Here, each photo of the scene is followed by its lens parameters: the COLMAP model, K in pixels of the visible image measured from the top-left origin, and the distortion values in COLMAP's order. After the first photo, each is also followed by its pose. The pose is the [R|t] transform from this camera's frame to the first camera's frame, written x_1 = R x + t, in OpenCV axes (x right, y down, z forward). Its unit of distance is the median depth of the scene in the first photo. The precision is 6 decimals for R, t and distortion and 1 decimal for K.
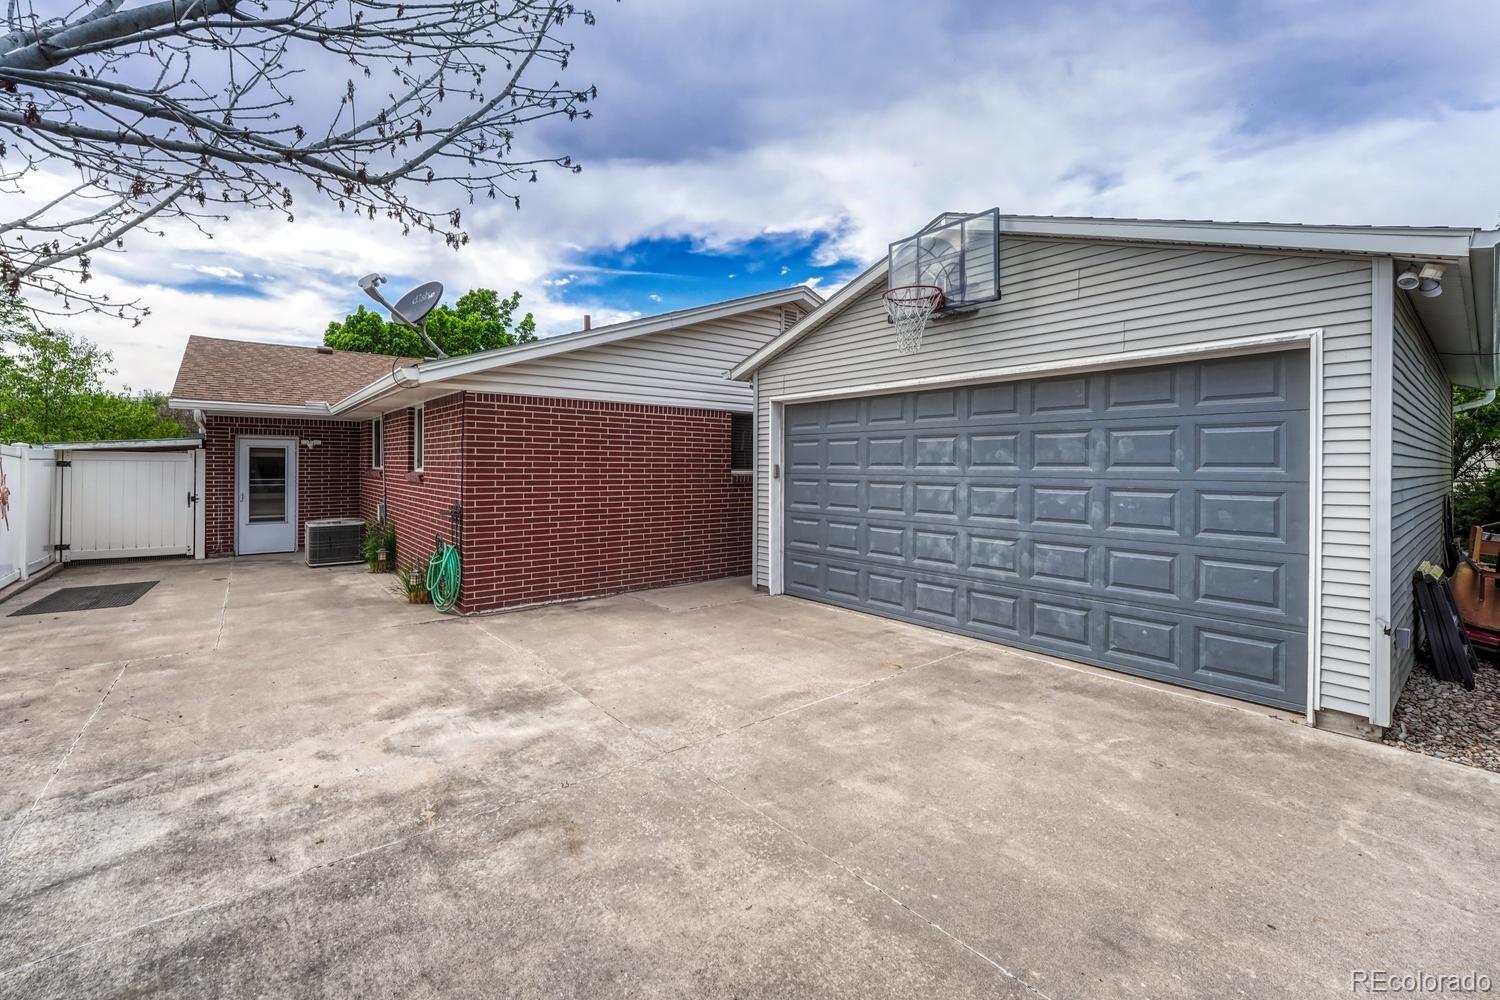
lens RADIAL K [[608.7, 0, 743.2], [0, 608.7, 463.8], [0, 0, 1]] dist [-0.004086, 0.001455]
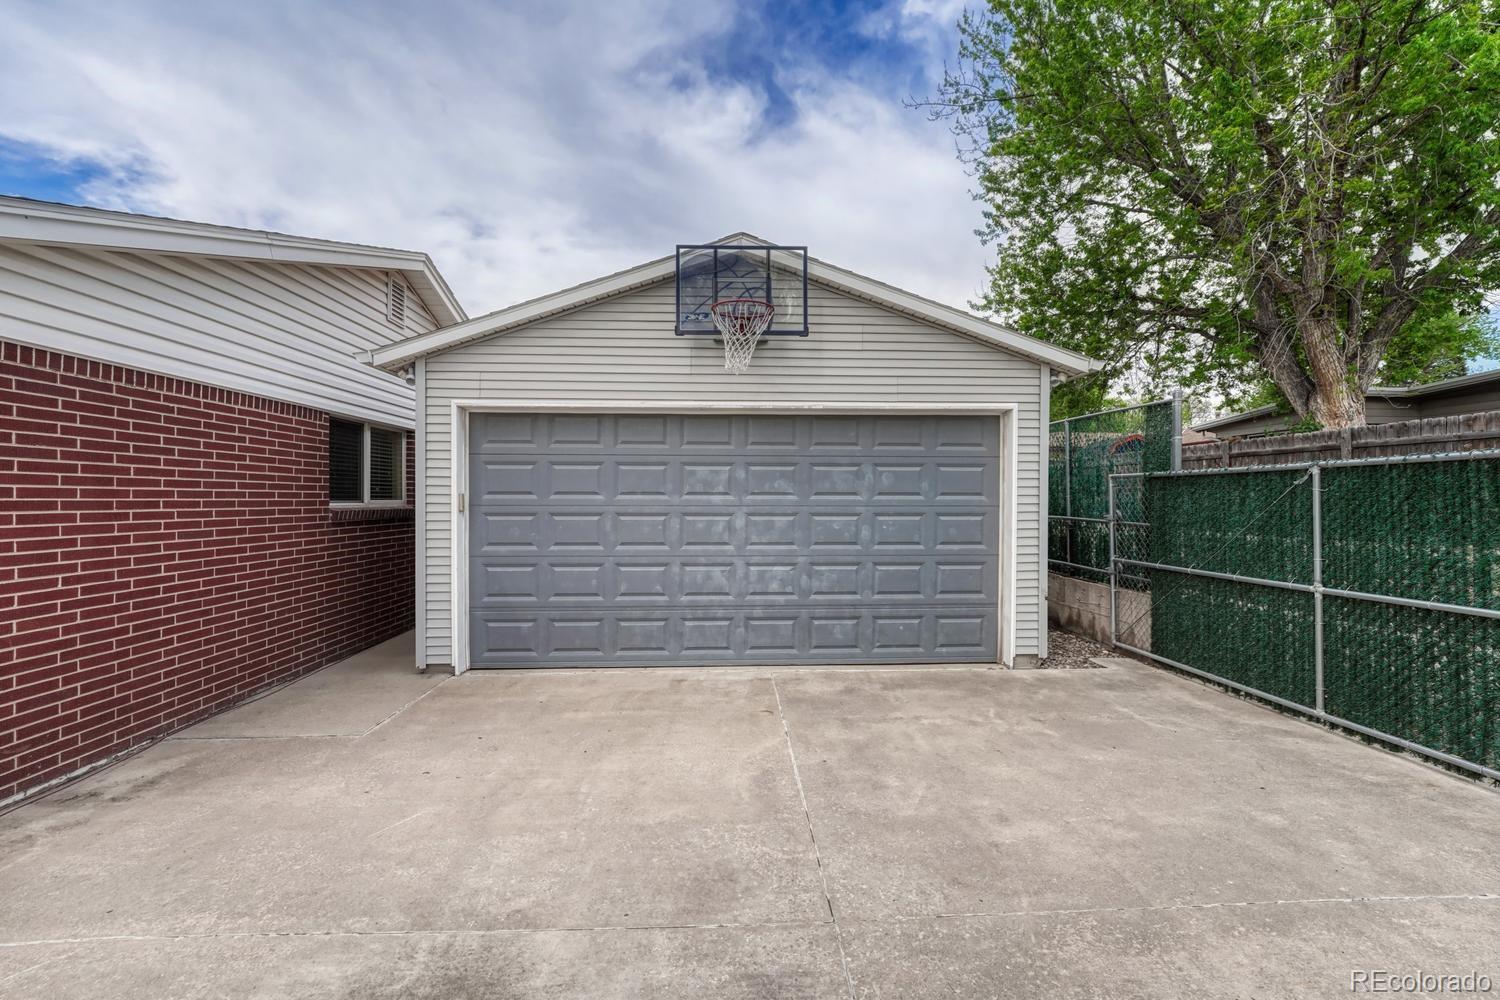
lens RADIAL K [[608.7, 0, 722.3], [0, 608.7, 503.9], [0, 0, 1]] dist [-0.004086, 0.001455]
pose [[0.610084, -0.011974, 0.792246, -0.487070], [-0.002233, 0.999856, 0.016832, 0.001119], [-0.792334, -0.012038, 0.609969, 0.463398]]
